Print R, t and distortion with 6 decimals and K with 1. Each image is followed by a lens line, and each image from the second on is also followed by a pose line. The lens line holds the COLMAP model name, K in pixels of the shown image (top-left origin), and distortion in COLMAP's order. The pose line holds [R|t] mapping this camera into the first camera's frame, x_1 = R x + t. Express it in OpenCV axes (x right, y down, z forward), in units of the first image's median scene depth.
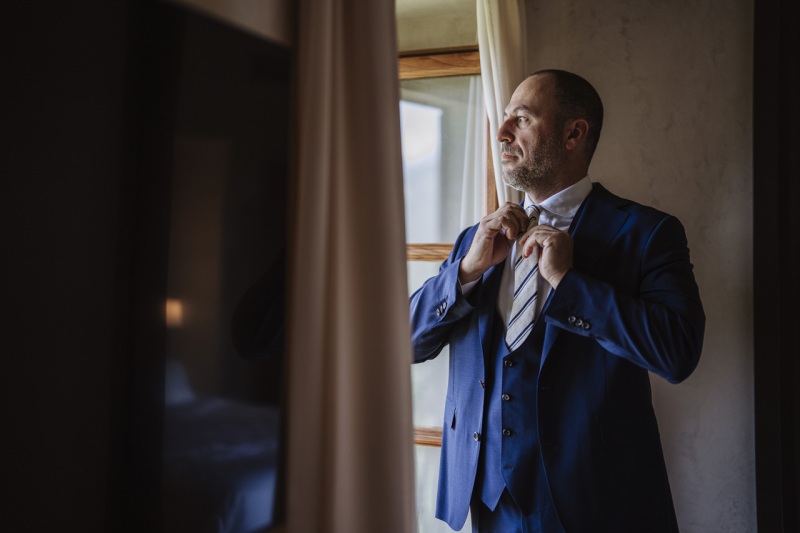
lens RADIAL K [[1120.4, 0, 397.0], [0, 1120.4, 270.5], [0, 0, 1]] dist [-0.054755, 0.000000]
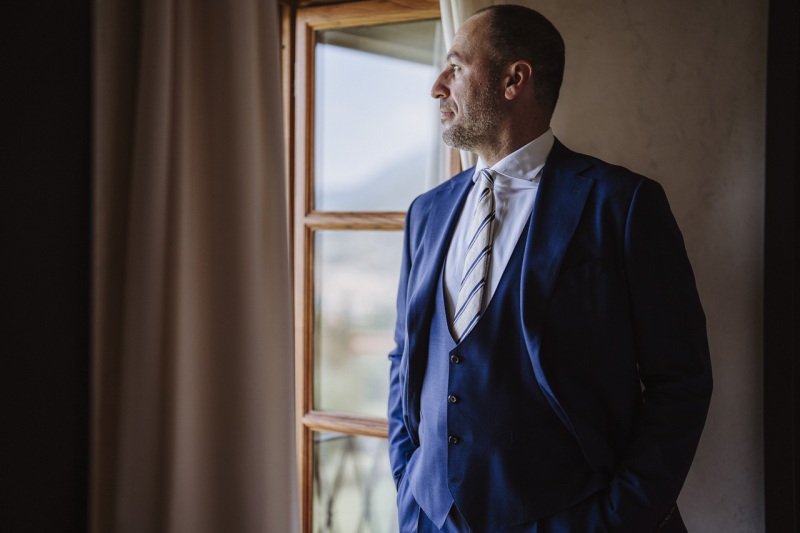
lens RADIAL K [[1120.4, 0, 392.6], [0, 1120.4, 290.0], [0, 0, 1]] dist [-0.054755, 0.000000]
pose [[0.999180, -0.002460, -0.040404, 0.066970], [0.004371, 0.998872, 0.047286, -0.006431], [0.040242, -0.047424, 0.998064, 0.124036]]
